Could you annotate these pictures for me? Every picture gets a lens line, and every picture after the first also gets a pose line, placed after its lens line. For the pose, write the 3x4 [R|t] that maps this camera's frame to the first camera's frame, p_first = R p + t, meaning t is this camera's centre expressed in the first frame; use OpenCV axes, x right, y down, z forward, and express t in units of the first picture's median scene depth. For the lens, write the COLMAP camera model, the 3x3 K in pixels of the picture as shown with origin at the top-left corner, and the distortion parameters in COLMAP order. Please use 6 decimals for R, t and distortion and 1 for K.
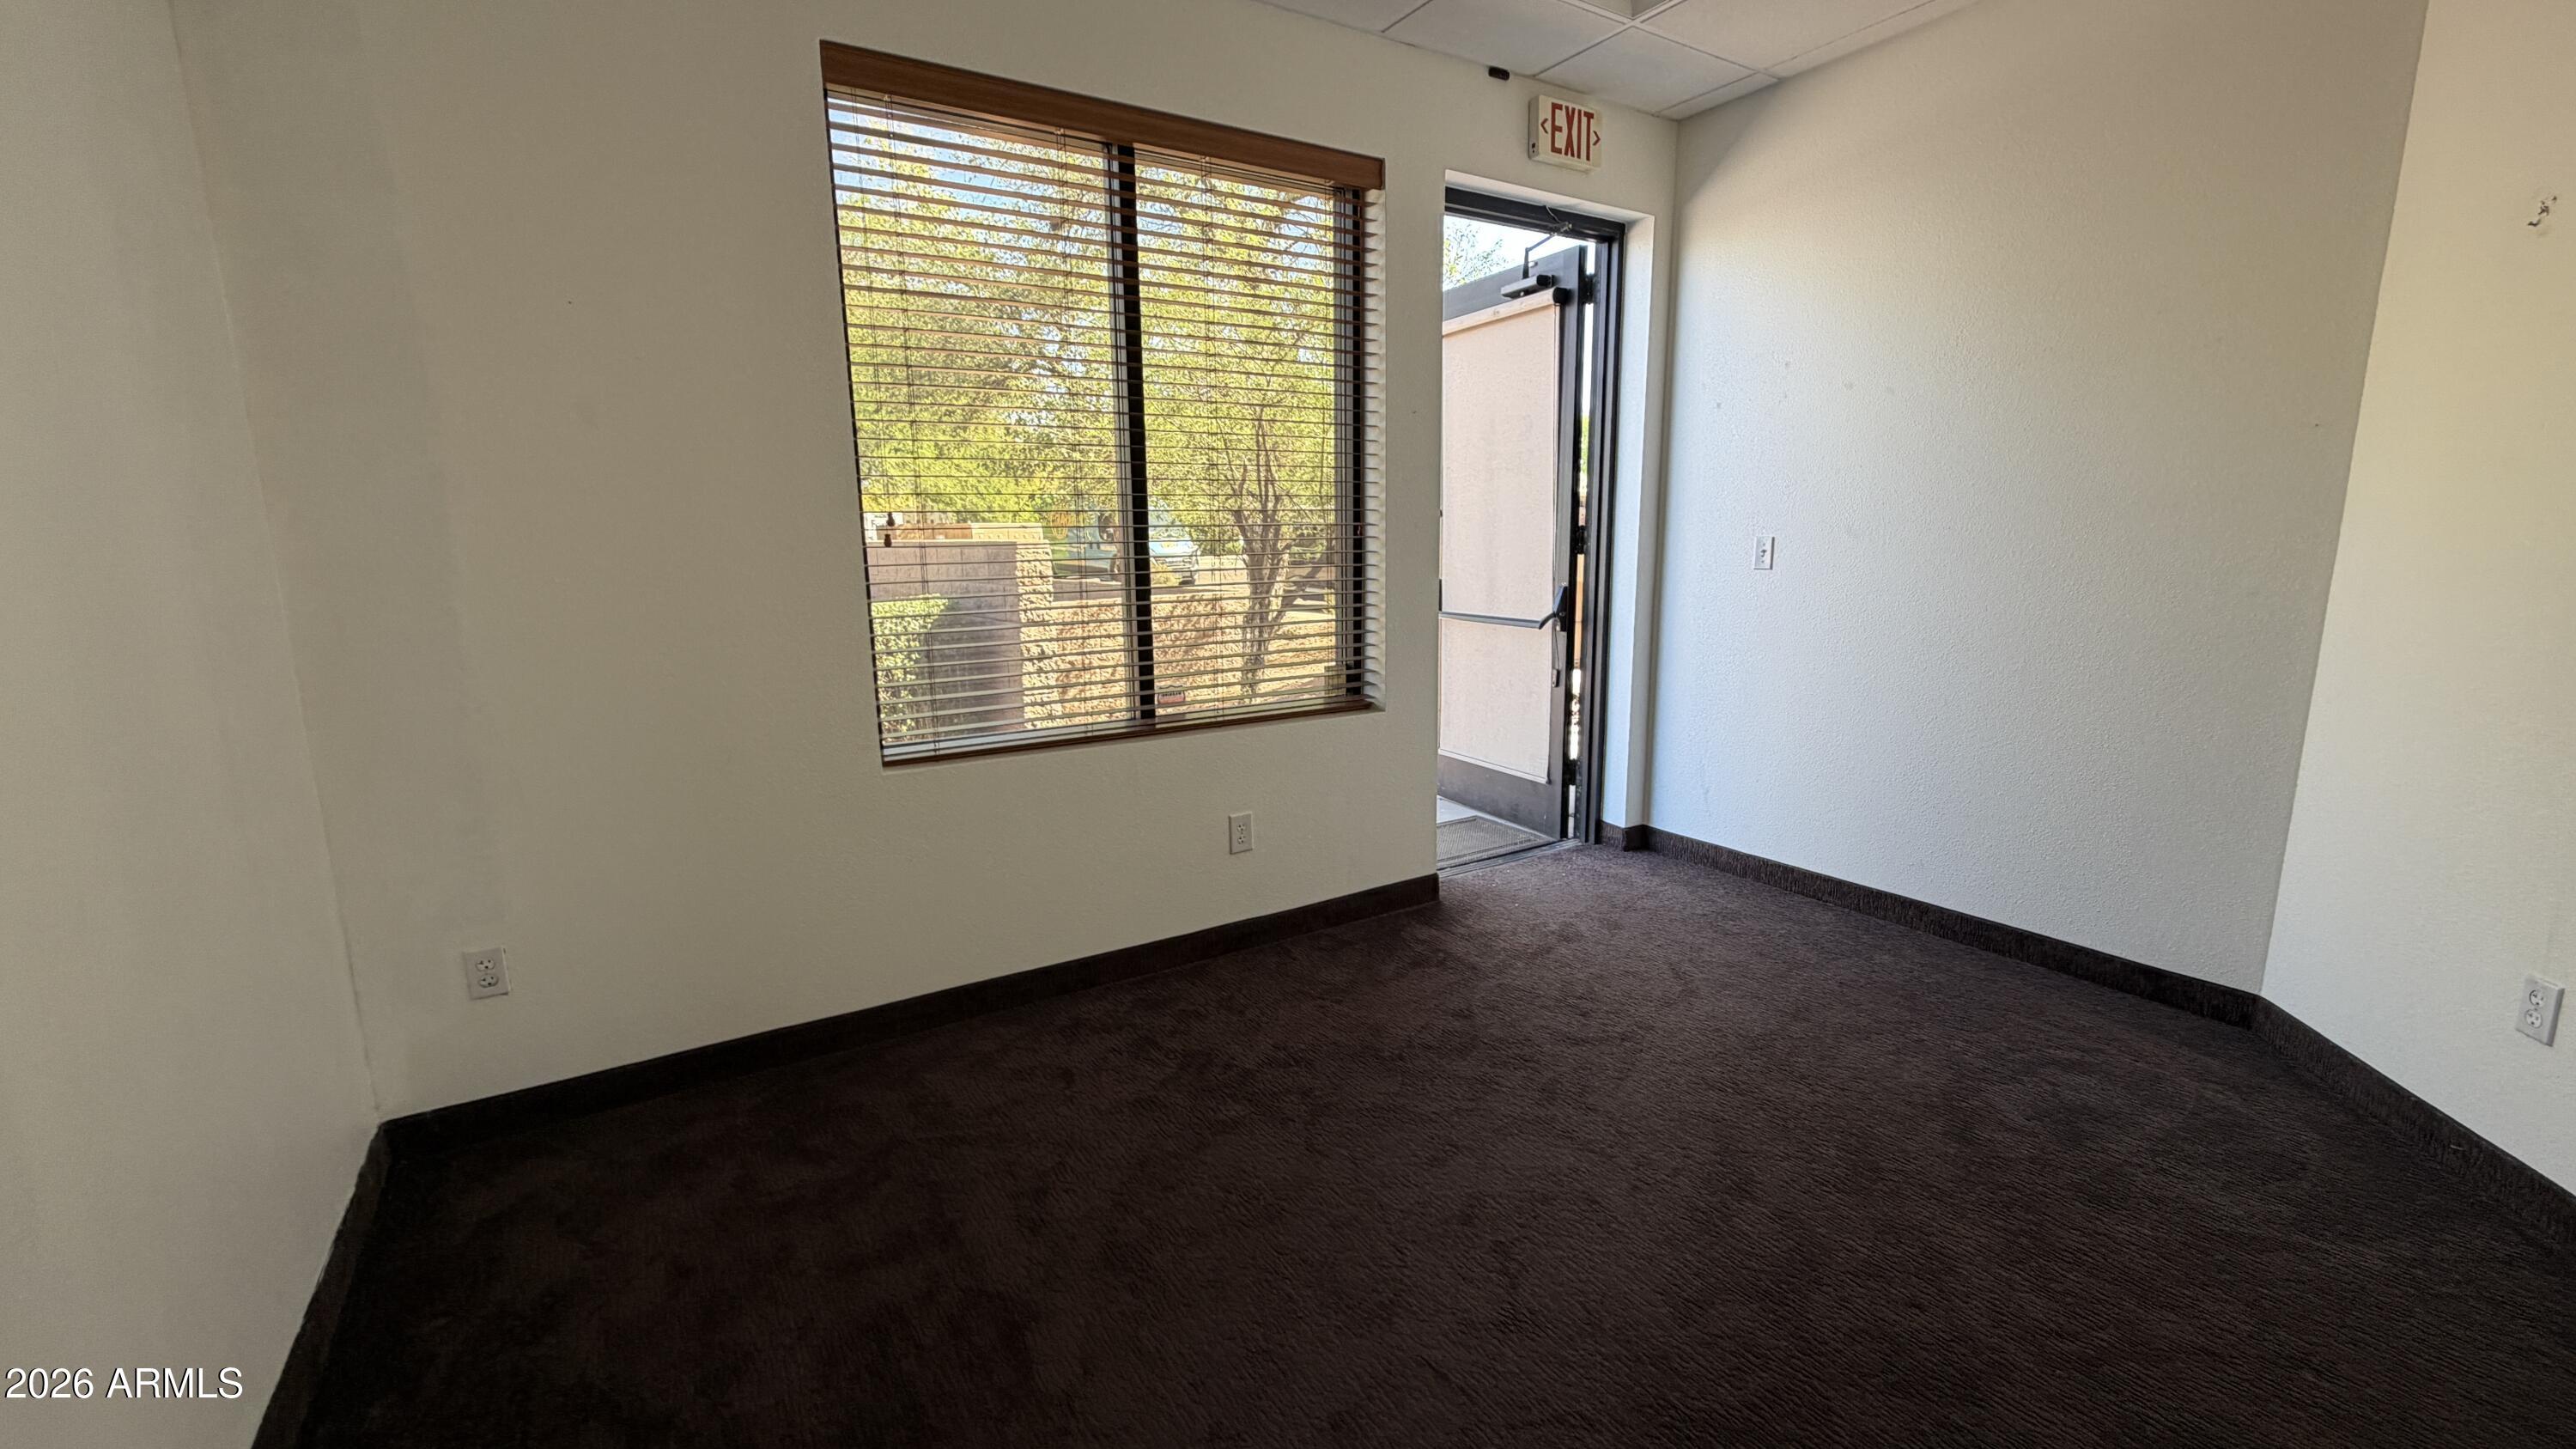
lens RADIAL K [[1040.4, 0, 1299.2], [0, 1040.4, 724.3], [0, 0, 1]] dist [-0.000222, 0.000497]
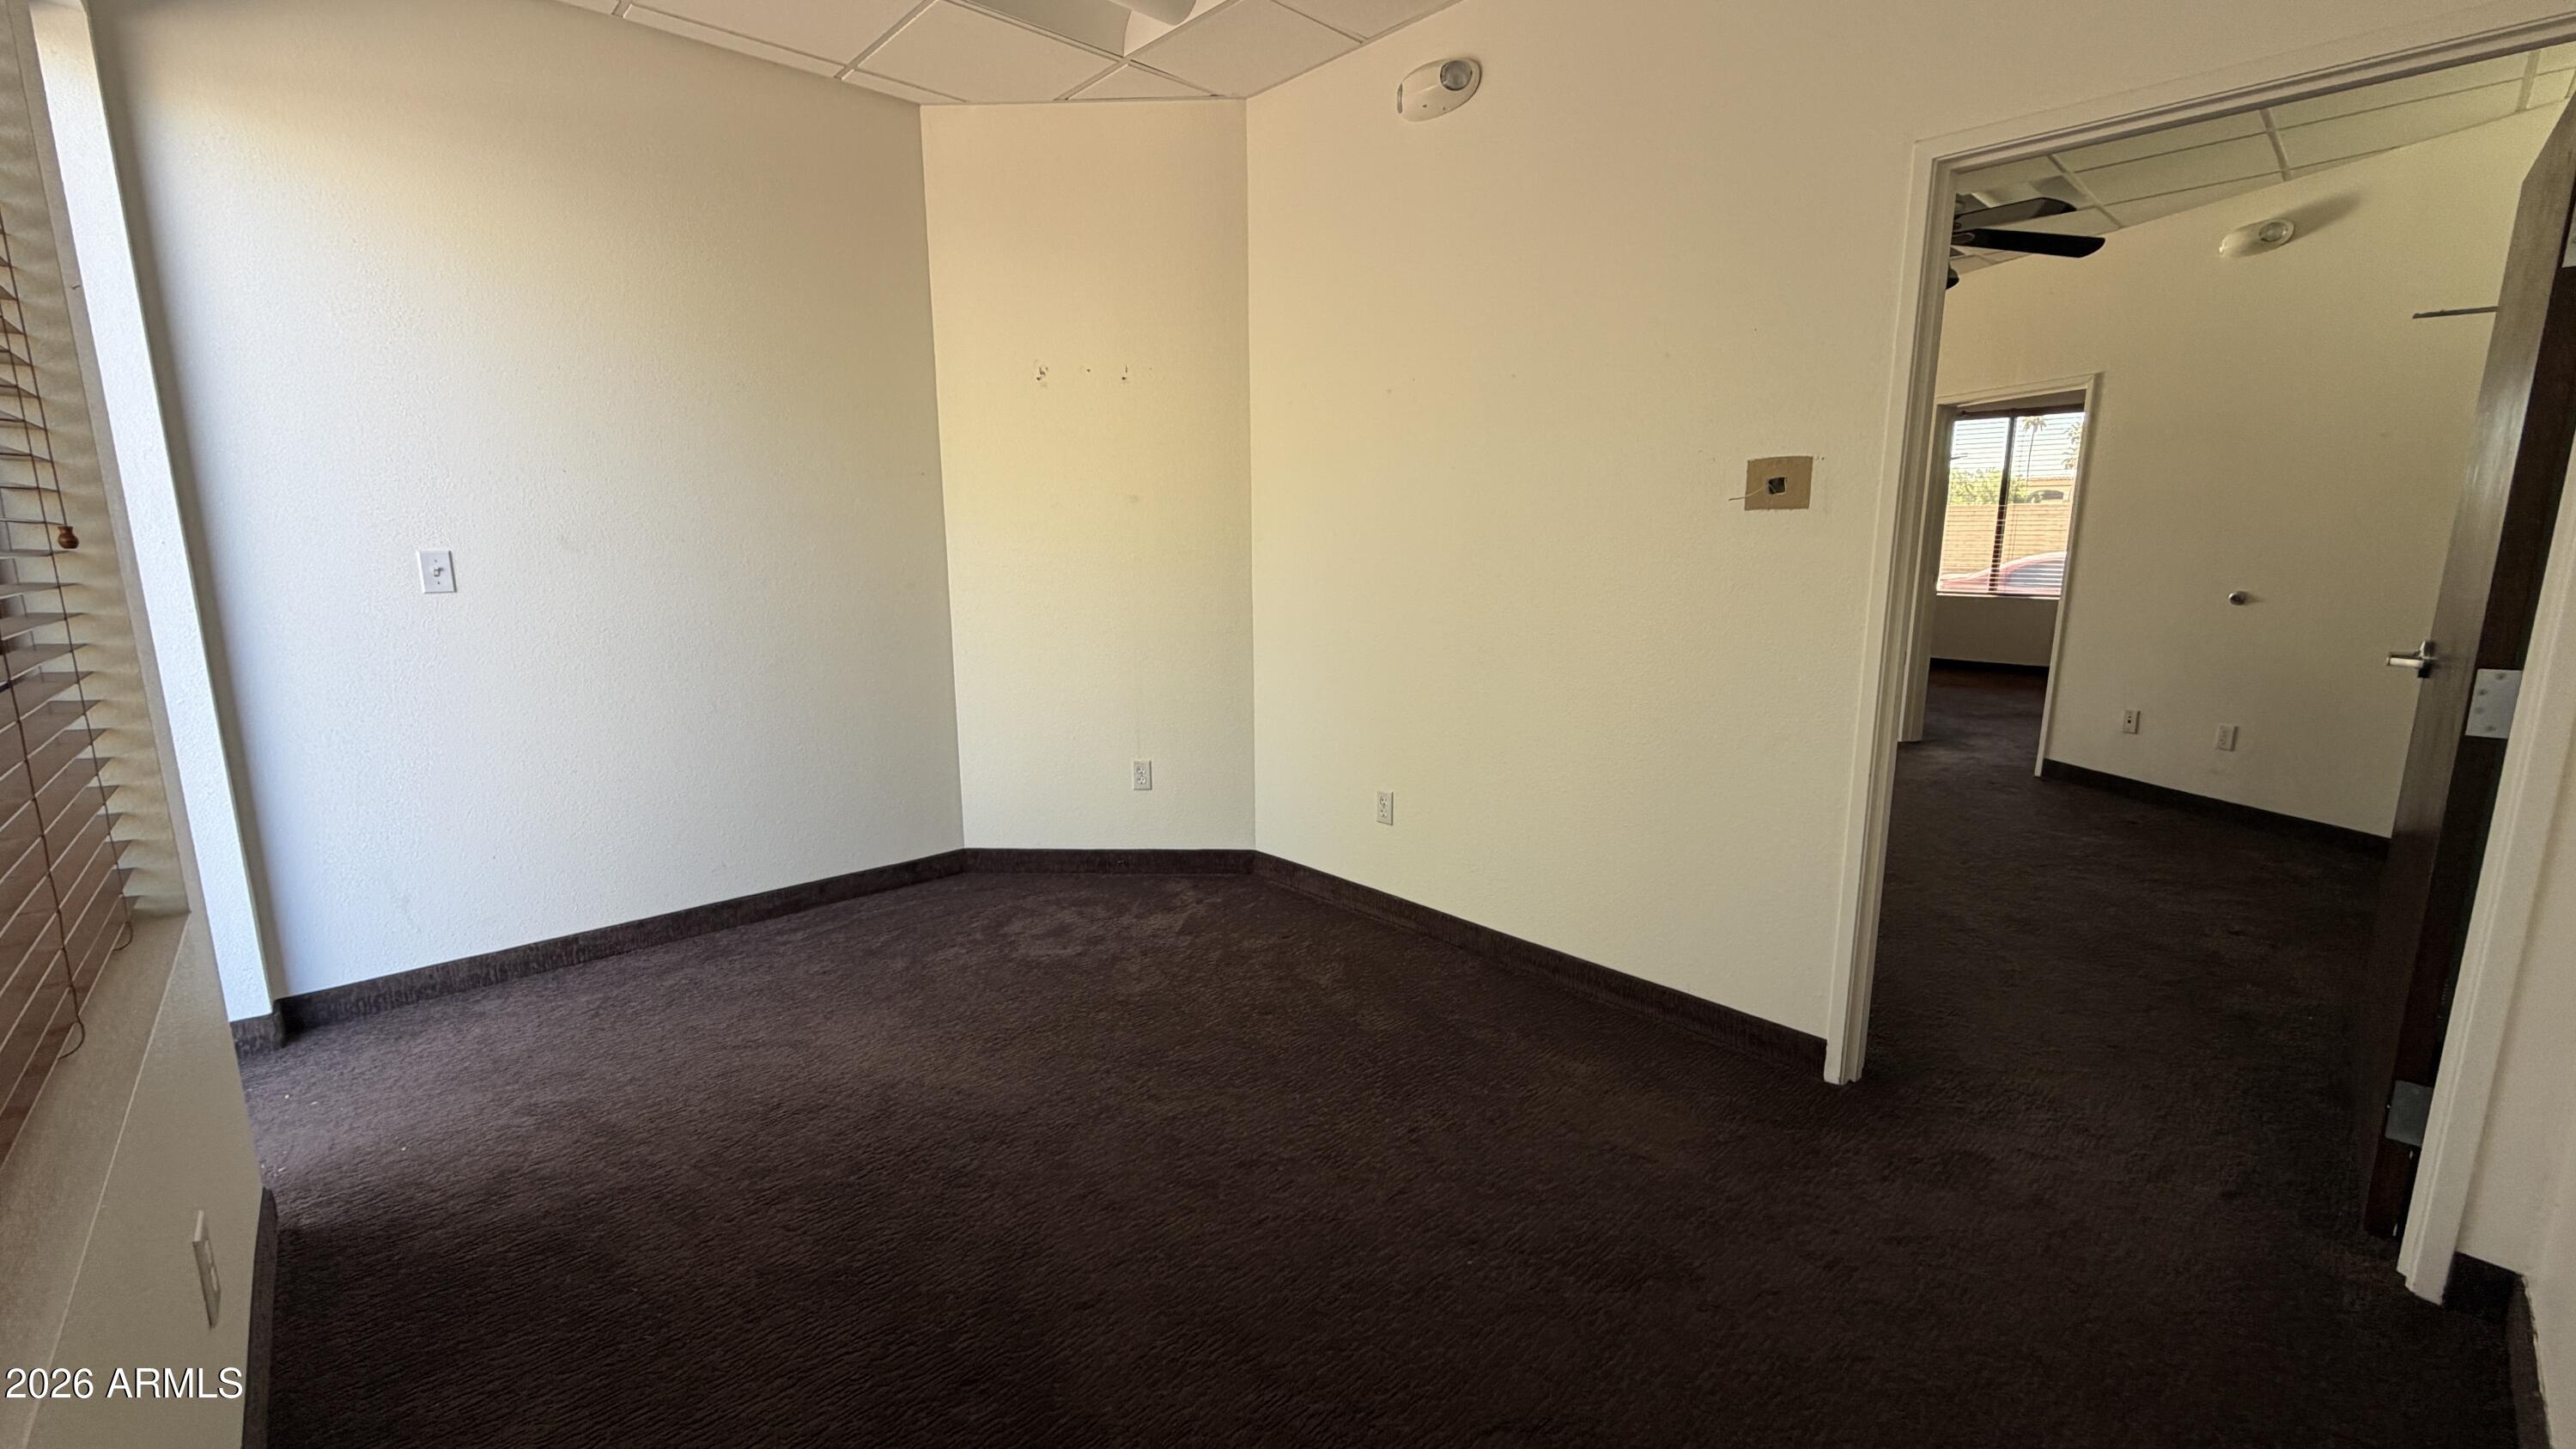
lens RADIAL K [[1040.4, 0, 1282.4], [0, 1040.4, 720.9], [0, 0, 1]] dist [-0.000222, 0.000497]
pose [[-0.211223, -0.155085, 0.965056, -0.459571], [0.172575, 0.965905, 0.192993, -0.100587], [-0.962082, 0.207309, -0.177258, 0.566142]]
